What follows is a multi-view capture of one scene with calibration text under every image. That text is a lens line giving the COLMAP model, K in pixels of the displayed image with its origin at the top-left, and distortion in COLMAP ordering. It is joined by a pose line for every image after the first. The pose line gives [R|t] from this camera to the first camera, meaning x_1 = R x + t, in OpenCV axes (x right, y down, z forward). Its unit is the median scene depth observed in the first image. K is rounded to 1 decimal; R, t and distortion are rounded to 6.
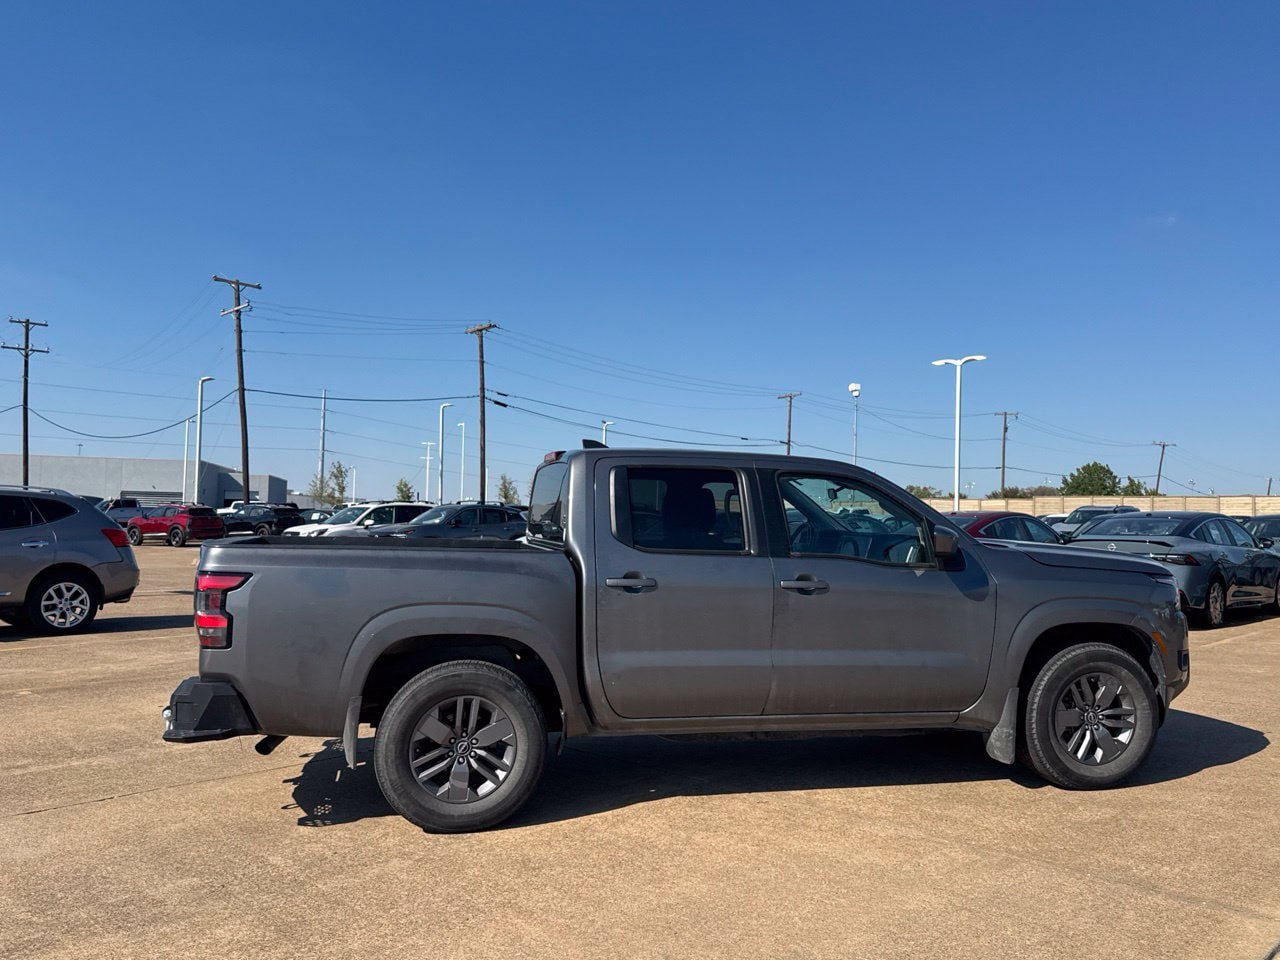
lens RADIAL K [[1048.4, 0, 638.1], [0, 1048.4, 504.2], [0, 0, 1]] dist [0.119939, -0.205932]
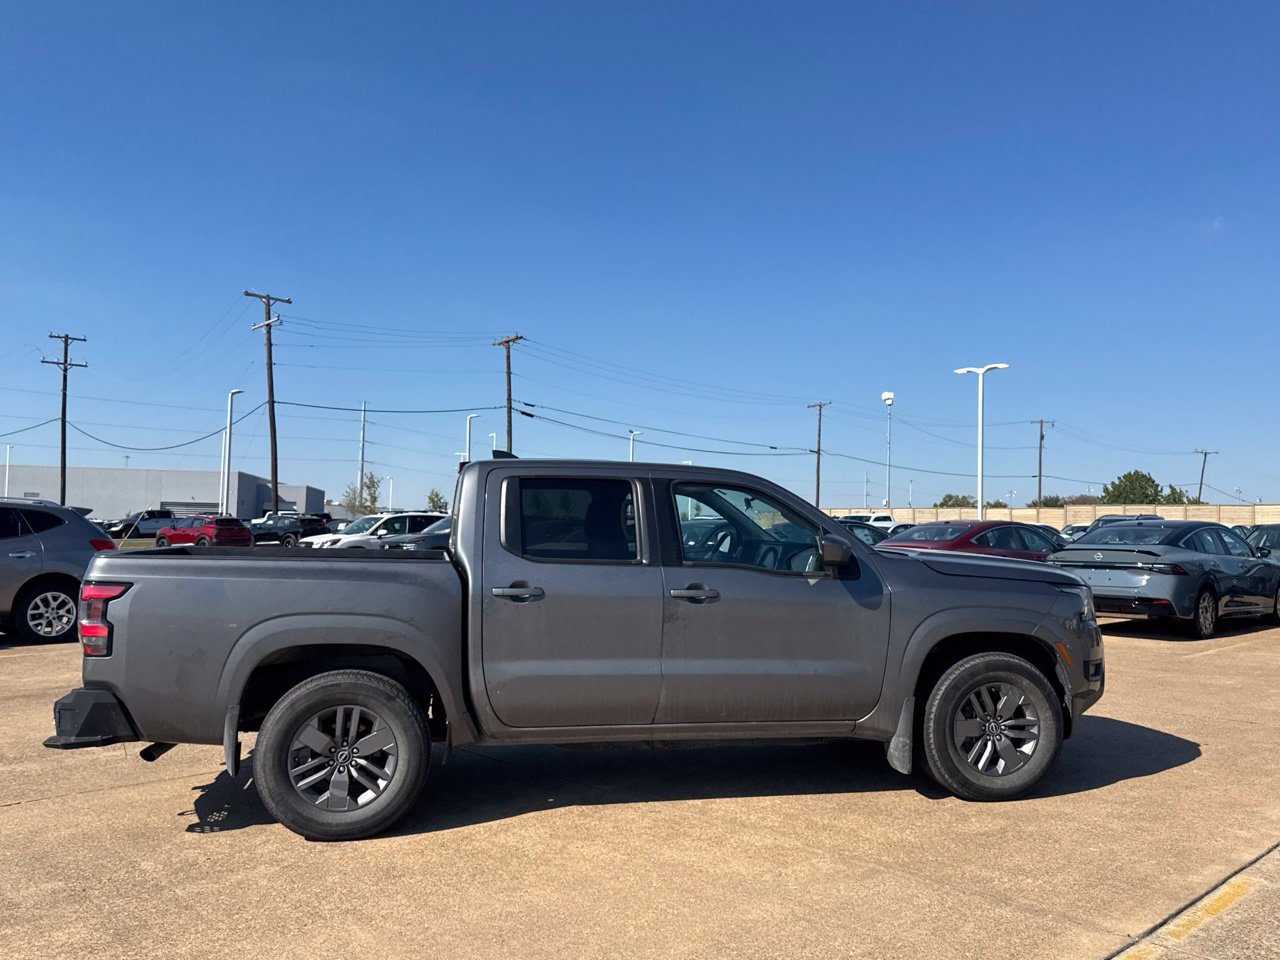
lens RADIAL K [[1048.4, 0, 641.7], [0, 1048.4, 485.4], [0, 0, 1]] dist [0.119939, -0.205932]
pose [[0.999443, -0.002976, -0.033235, 0.133965], [0.002085, 0.999639, -0.026801, 0.000058], [0.033303, 0.026717, 0.999088, -0.007741]]
